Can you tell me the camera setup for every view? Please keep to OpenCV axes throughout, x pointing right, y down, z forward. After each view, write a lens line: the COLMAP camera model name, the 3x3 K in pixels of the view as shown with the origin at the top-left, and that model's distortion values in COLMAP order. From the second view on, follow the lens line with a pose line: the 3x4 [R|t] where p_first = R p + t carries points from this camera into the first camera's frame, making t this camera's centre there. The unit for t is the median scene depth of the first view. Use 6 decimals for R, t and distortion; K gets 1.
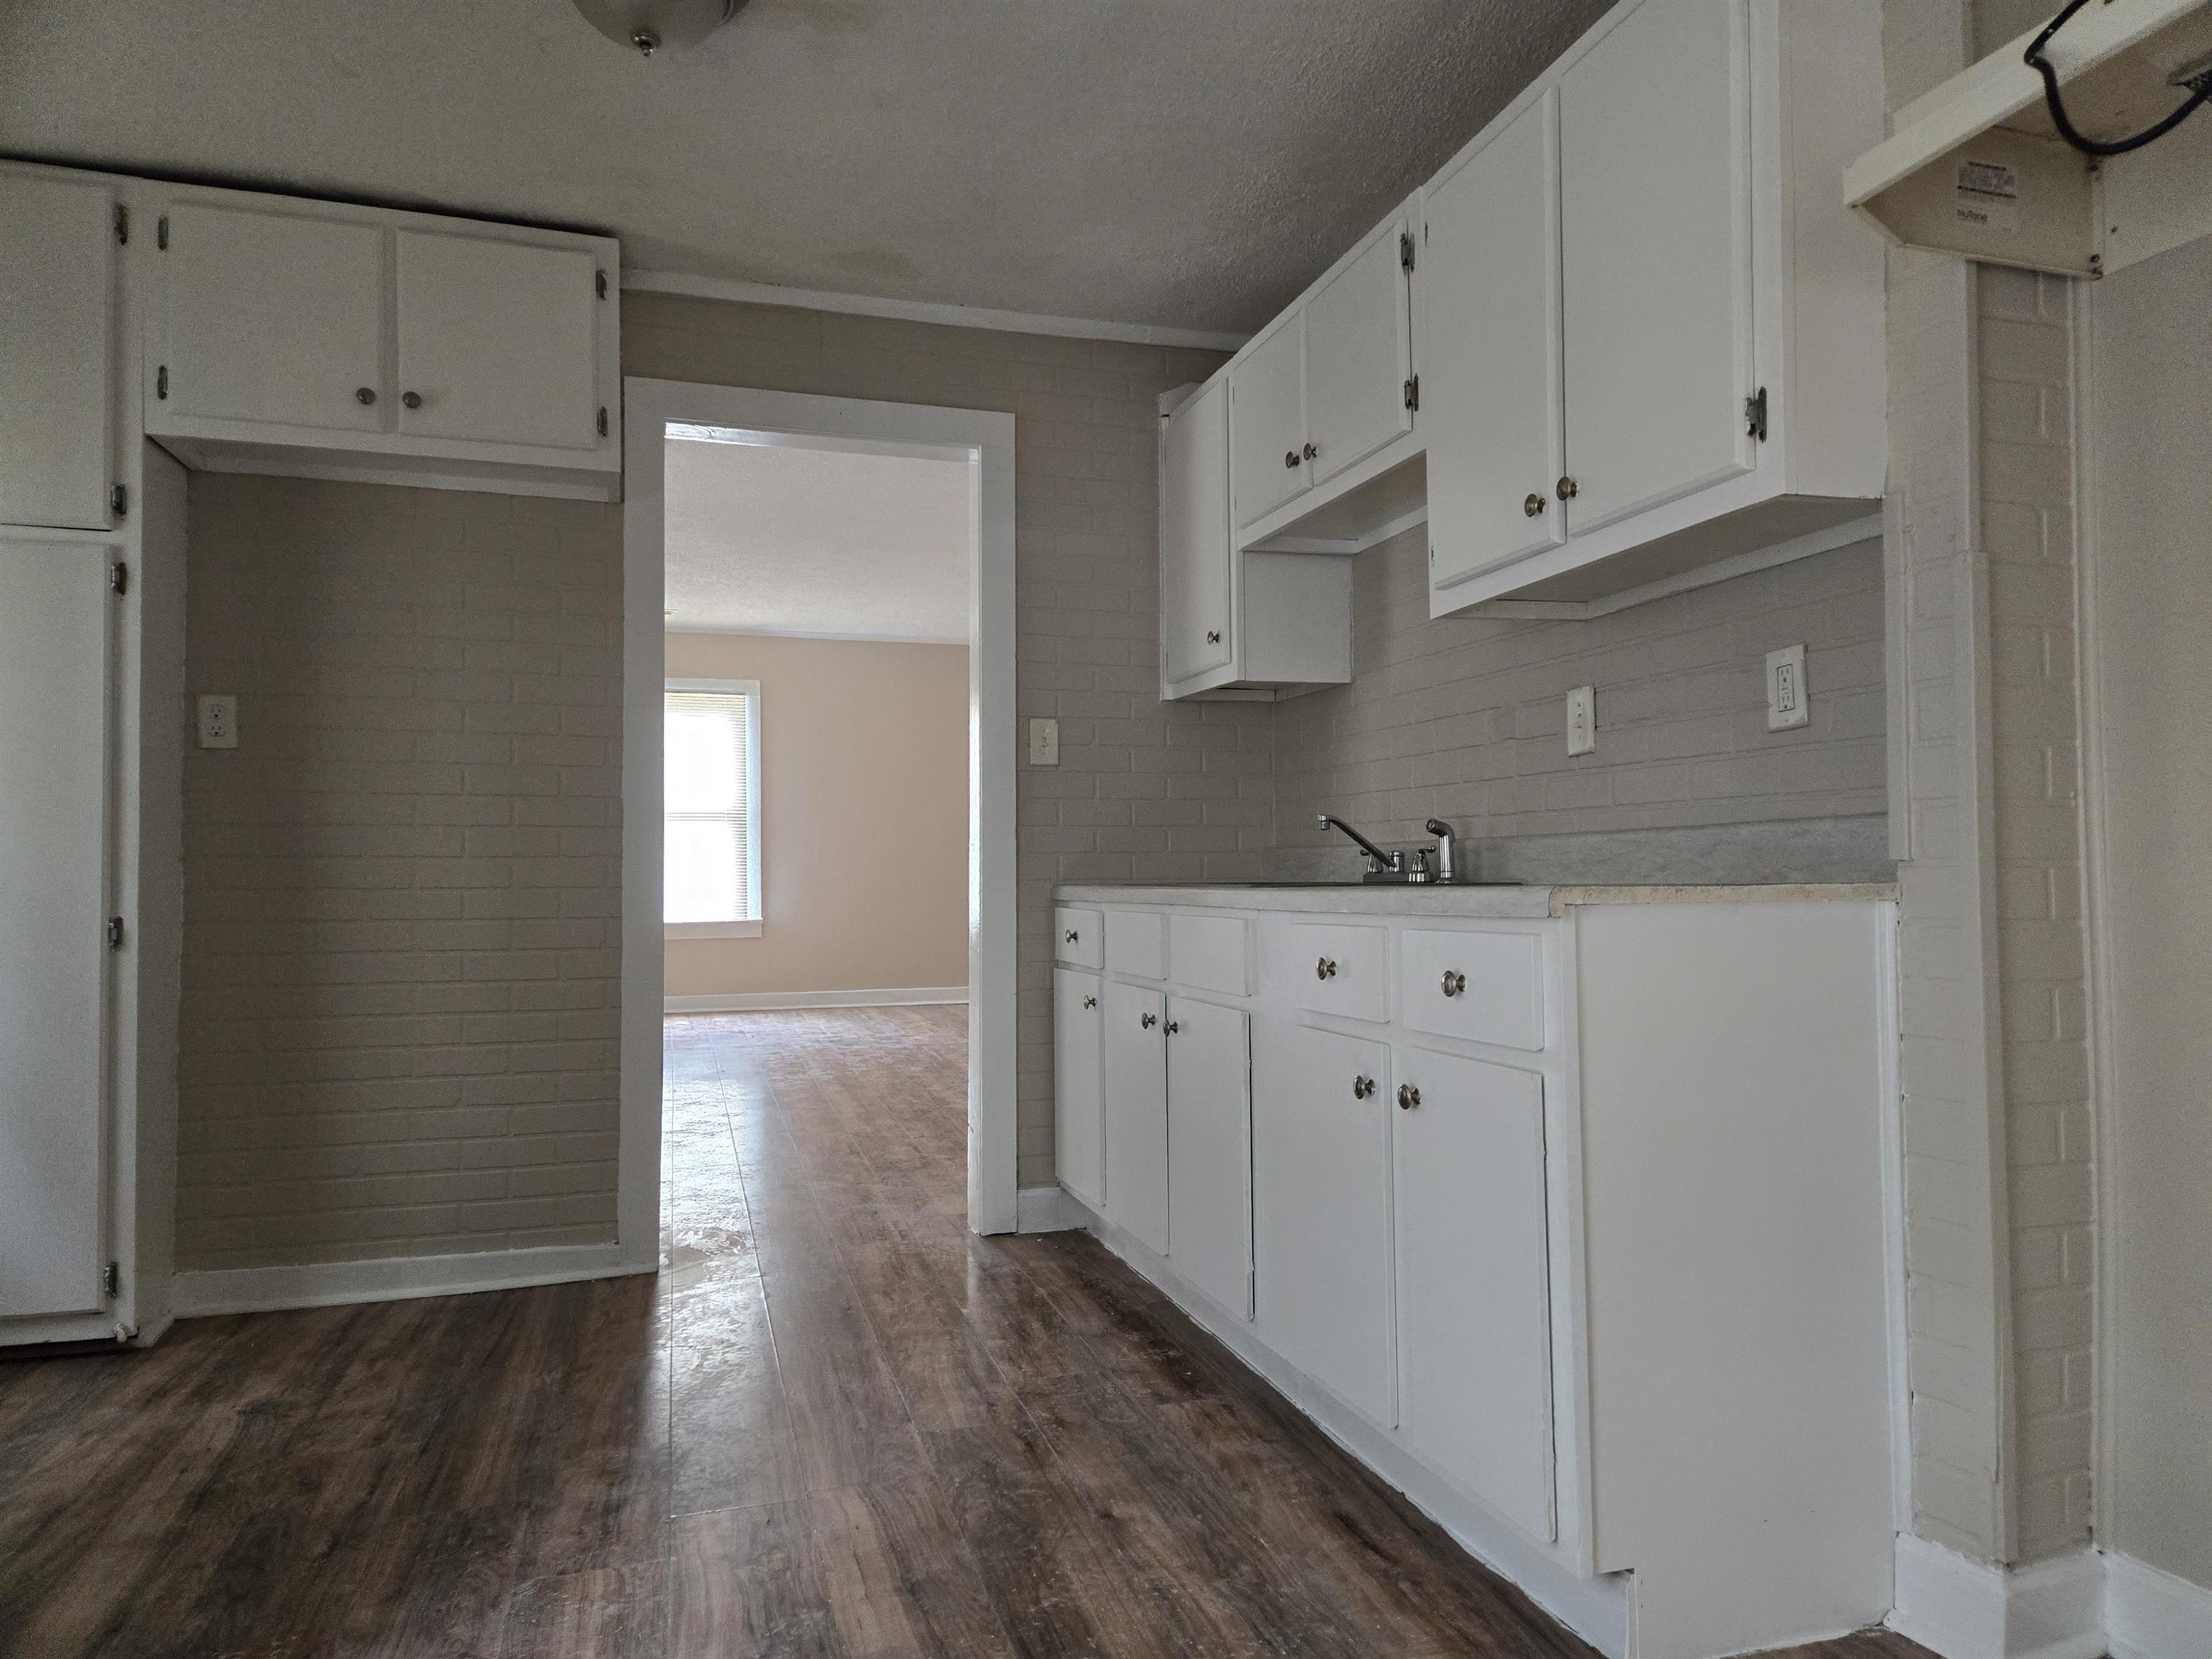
lens RADIAL K [[1479.4, 0, 1105.2], [0, 1479.4, 828.3], [0, 0, 1]] dist [0.064411, -0.039891]
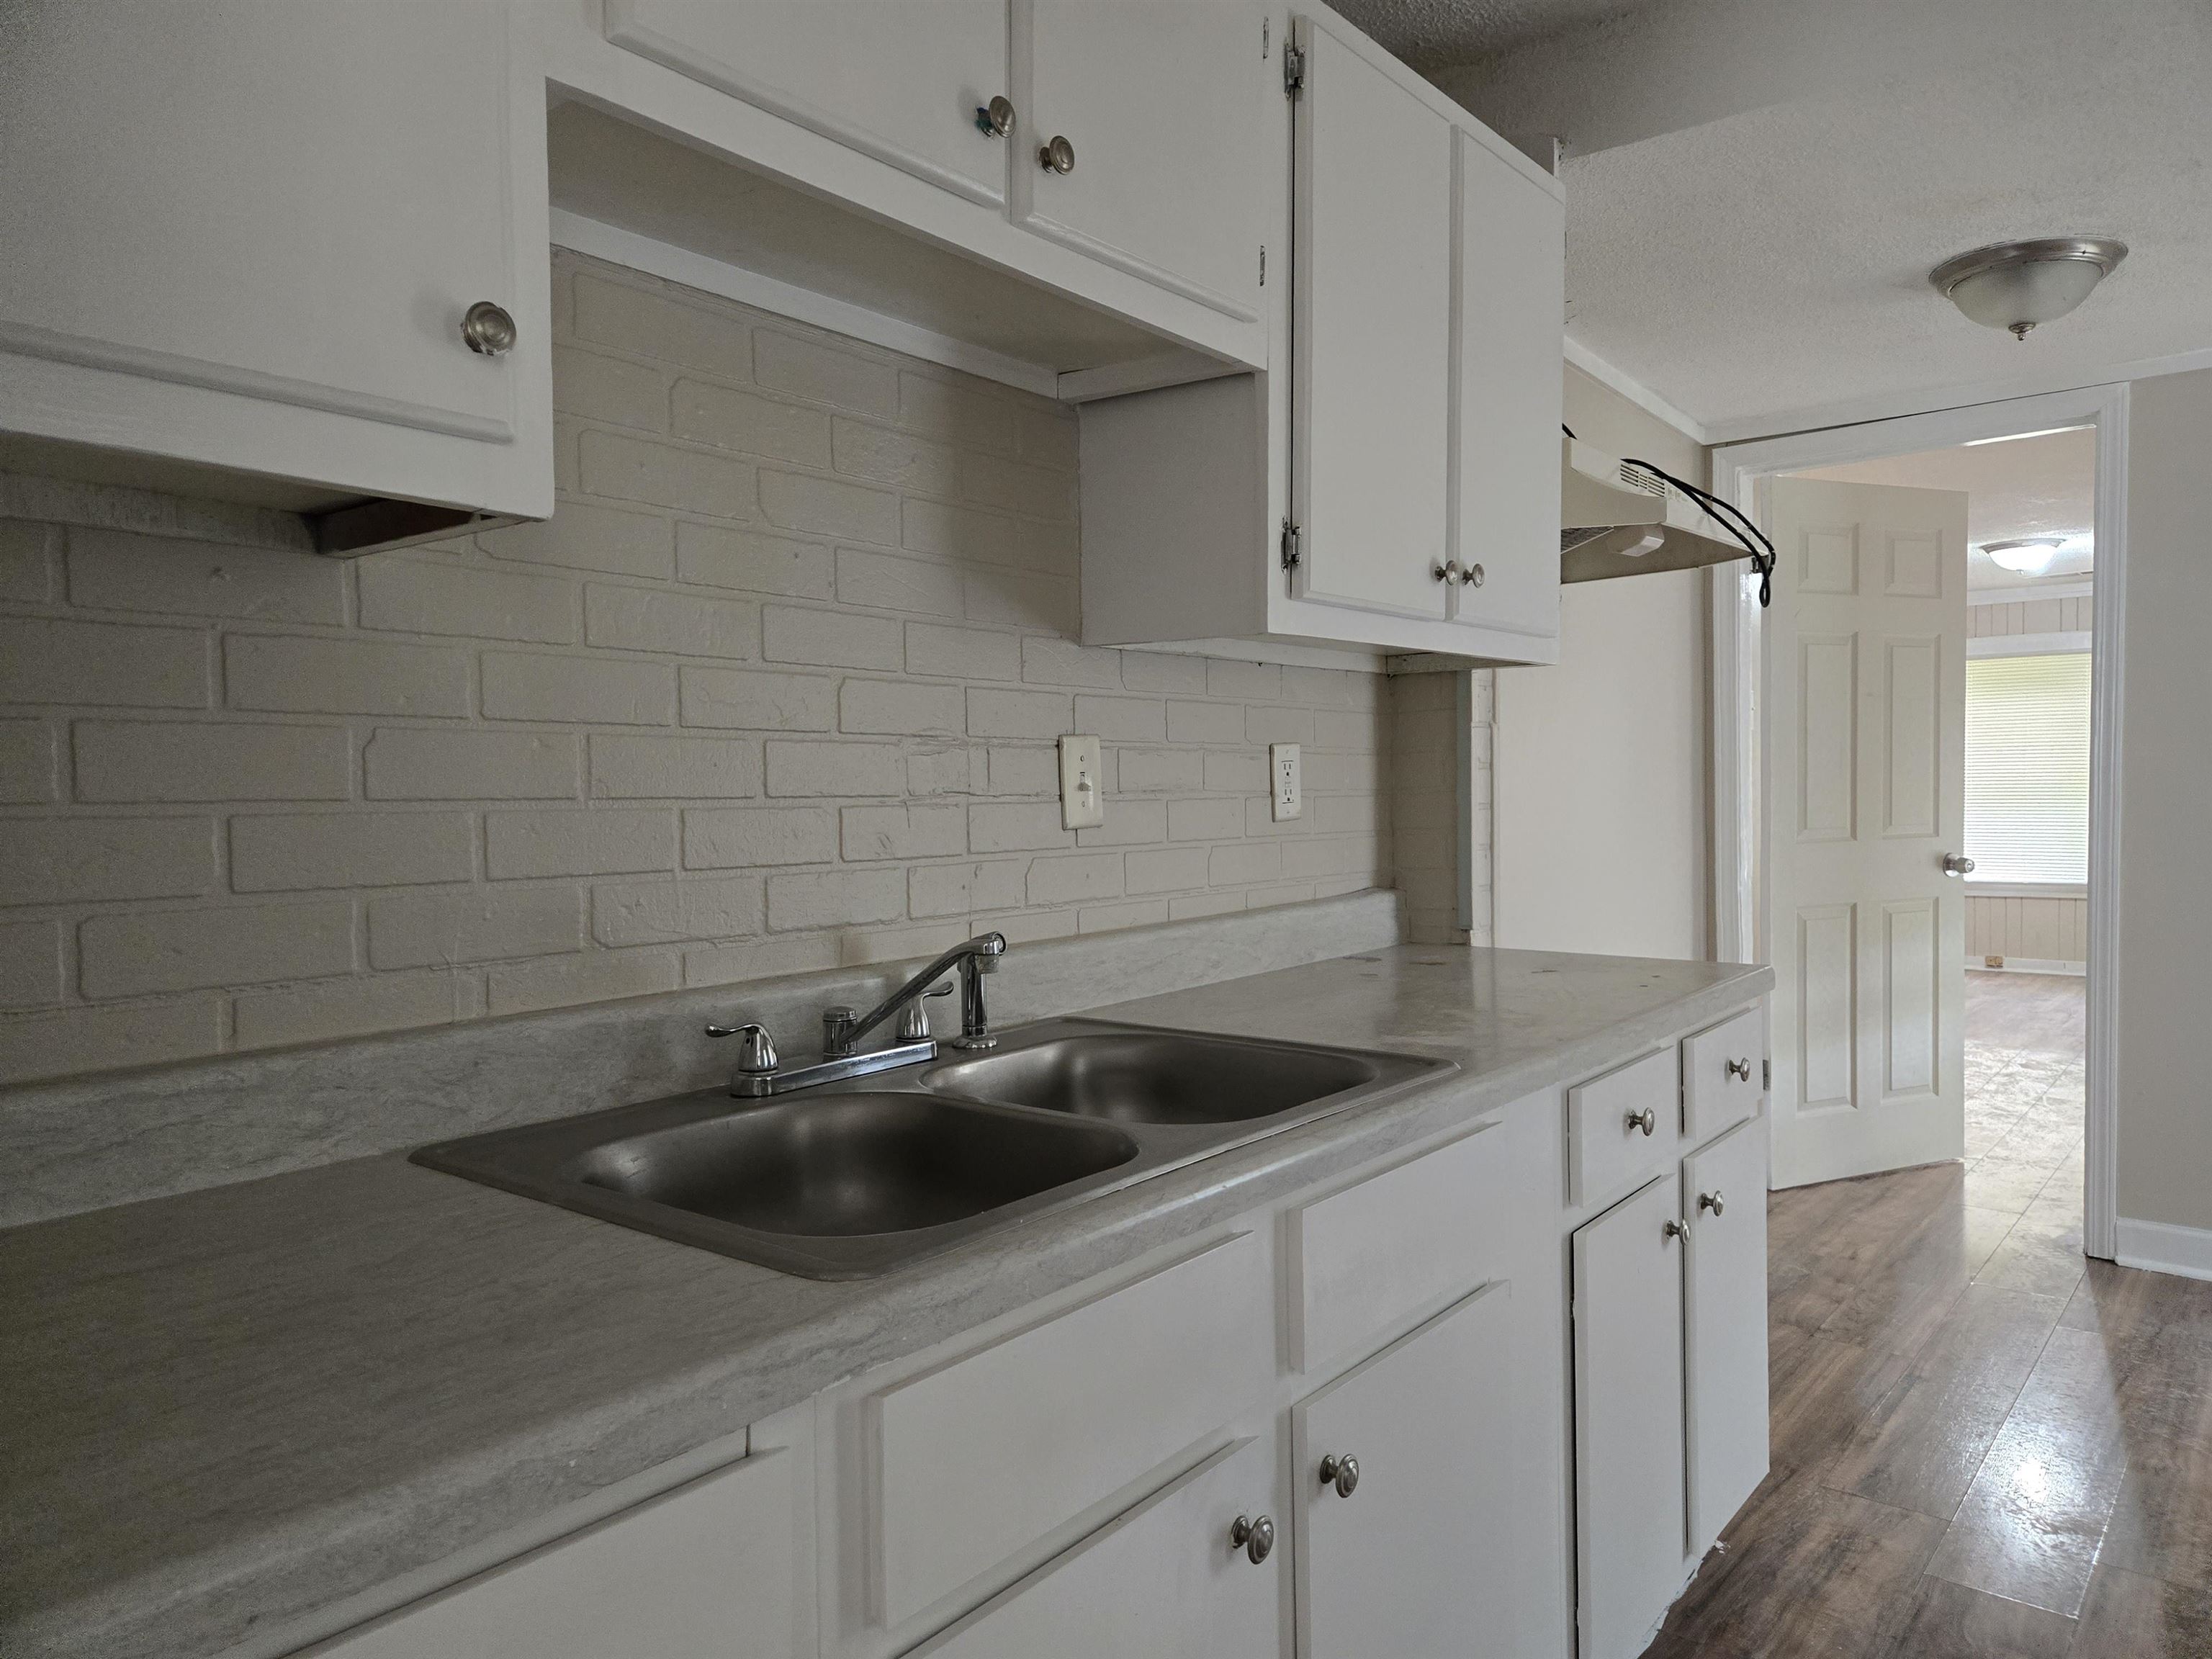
lens RADIAL K [[1479.4, 0, 1106.6], [0, 1479.4, 831.6], [0, 0, 1]] dist [0.064411, -0.039891]
pose [[-0.561585, -0.015050, 0.827282, -0.308570], [-0.012257, 0.999876, 0.009869, -0.058307], [-0.827328, -0.004597, -0.561700, 1.484899]]
